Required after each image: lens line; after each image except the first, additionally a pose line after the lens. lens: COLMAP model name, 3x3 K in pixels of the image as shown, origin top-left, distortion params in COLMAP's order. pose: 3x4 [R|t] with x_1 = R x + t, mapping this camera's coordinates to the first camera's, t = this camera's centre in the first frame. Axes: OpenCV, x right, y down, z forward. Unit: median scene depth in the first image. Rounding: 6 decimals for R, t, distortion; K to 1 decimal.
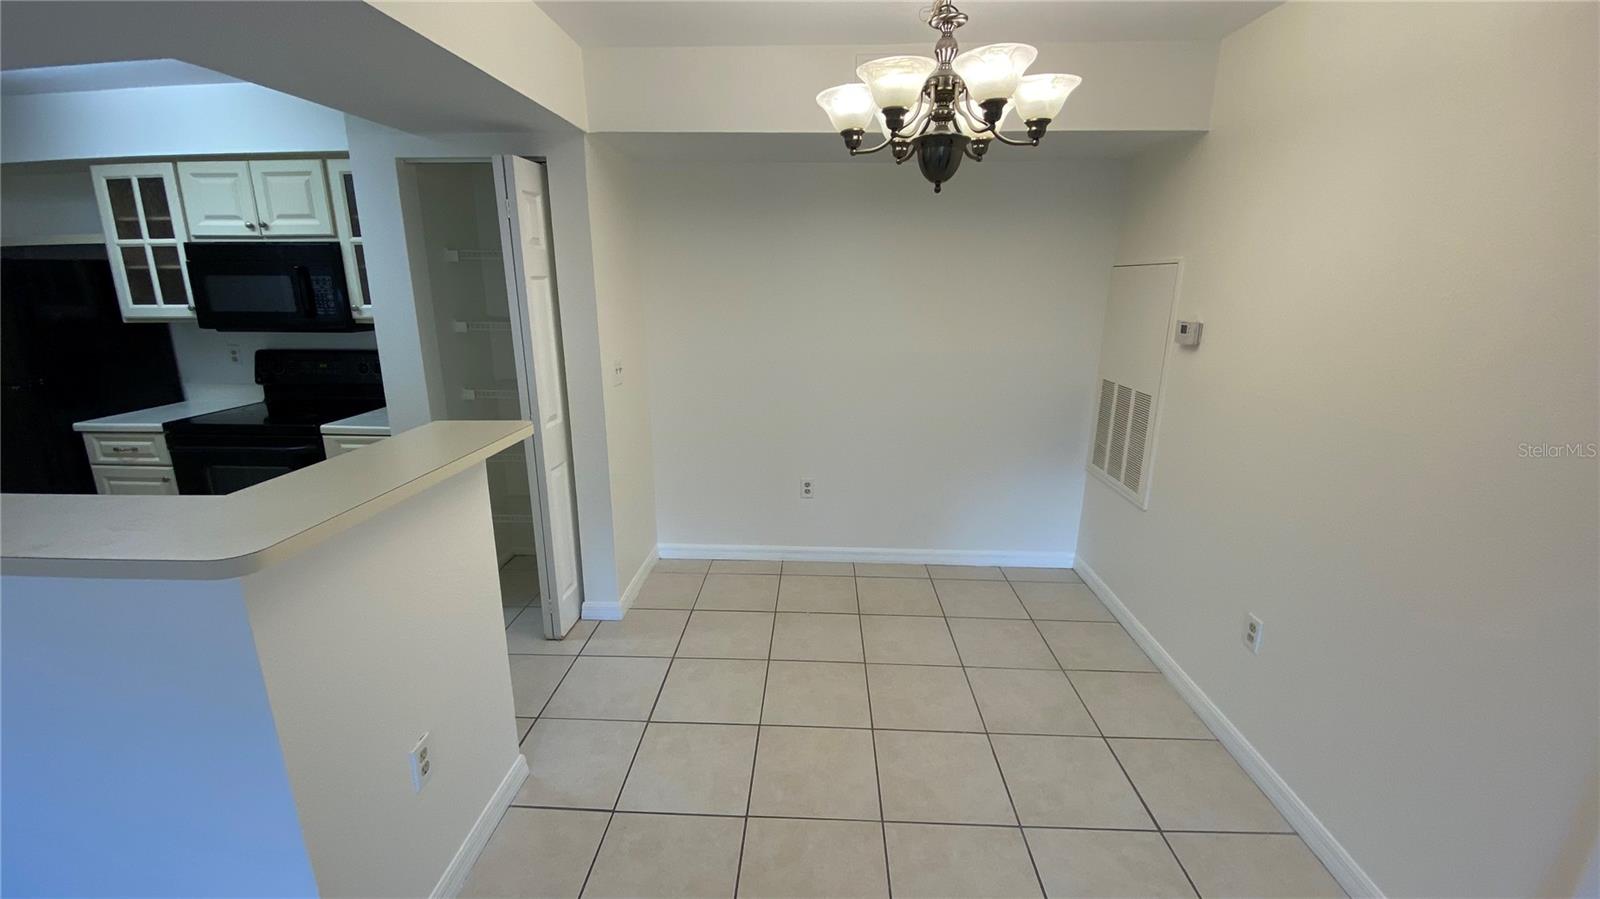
lens RADIAL K [[650.4, 0, 795.8], [0, 650.4, 444.9], [0, 0, 1]] dist [-0.010528, -0.003372]
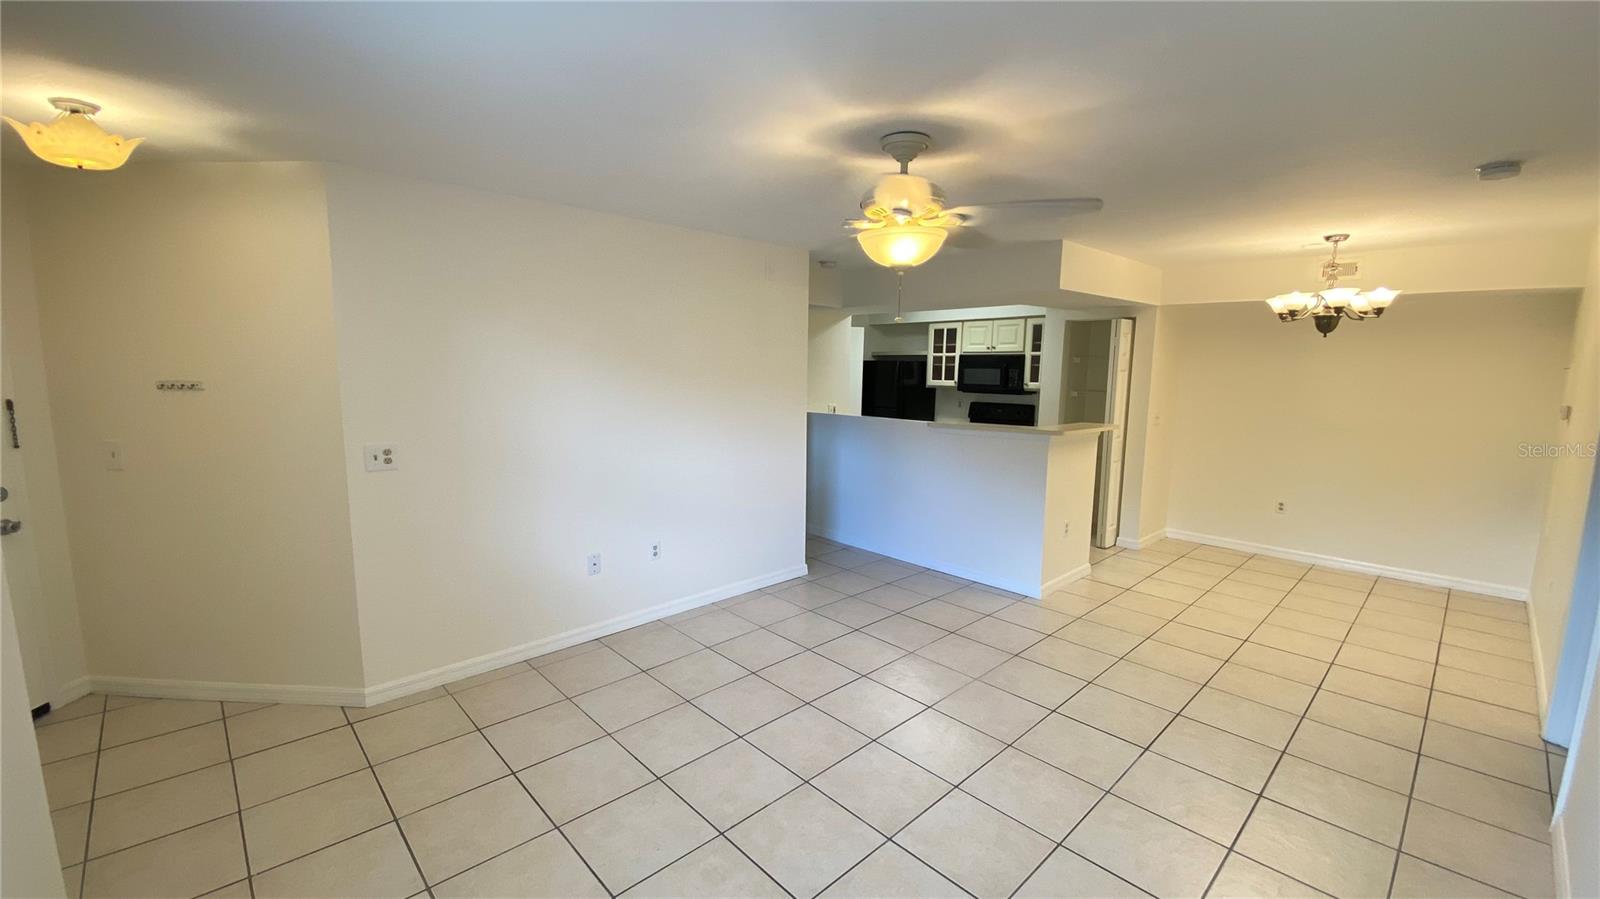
lens RADIAL K [[650.4, 0, 768.6], [0, 650.4, 454.6], [0, 0, 1]] dist [-0.010528, -0.003372]
pose [[0.702012, 0.097963, -0.705395, 0.277575], [-0.185934, 0.981352, -0.048756, 0.293039], [0.687465, 0.165384, 0.707135, -1.113967]]
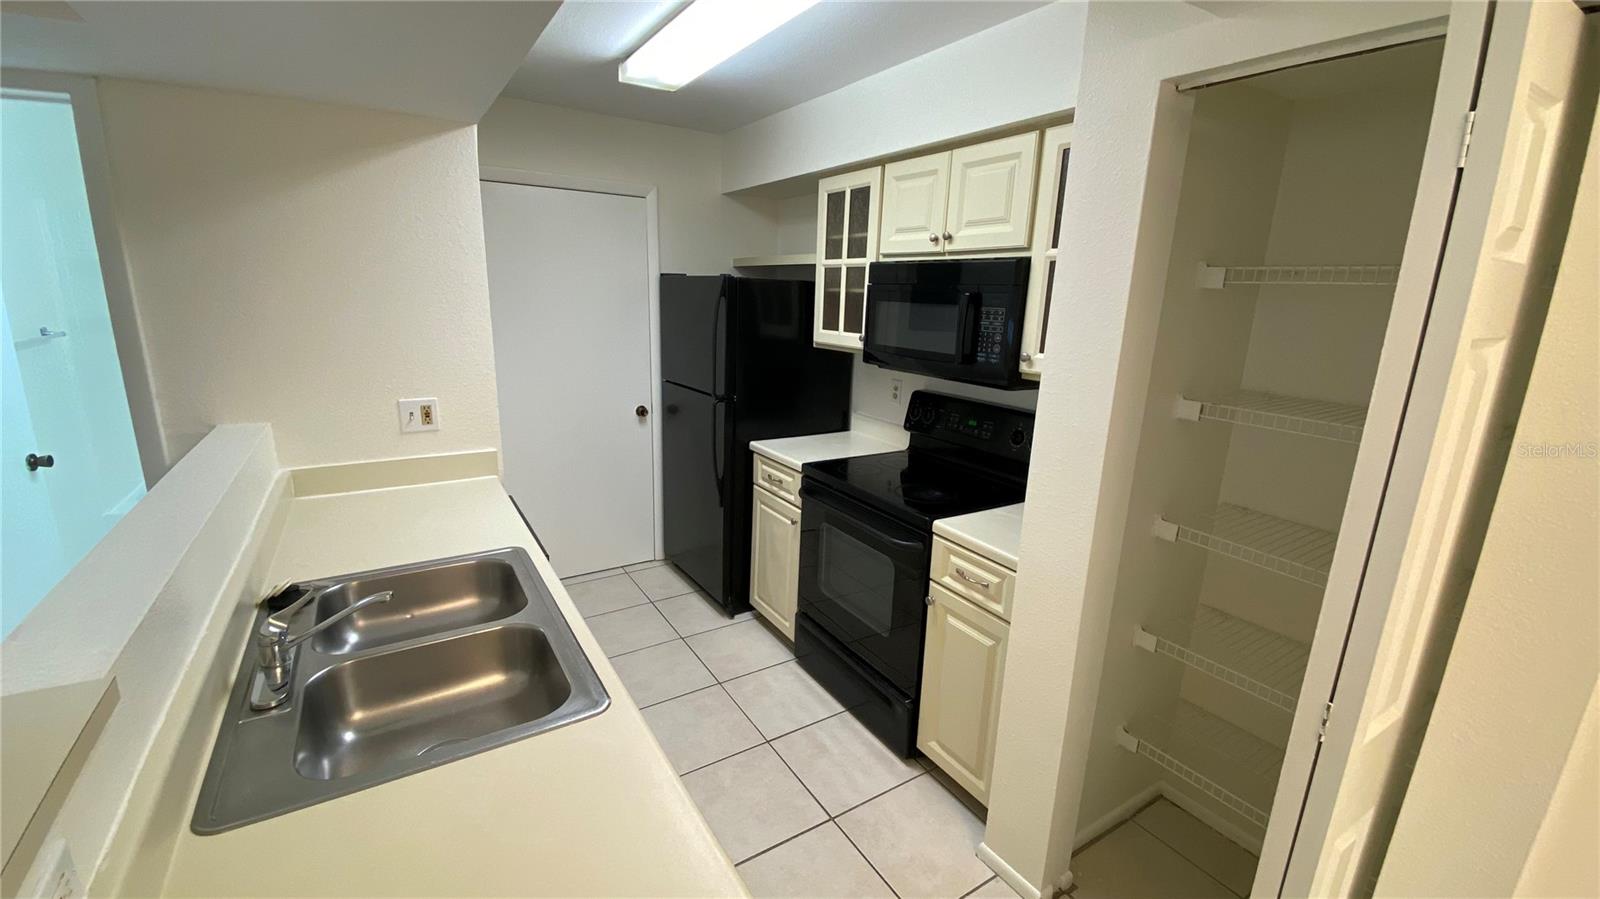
lens RADIAL K [[650.4, 0, 767.5], [0, 650.4, 465.5], [0, 0, 1]] dist [-0.010528, -0.003372]
pose [[0.535410, 0.227980, -0.813241, -0.261250], [-0.232807, 0.965415, 0.117367, -0.122742], [0.811872, 0.126489, 0.569968, 0.427292]]
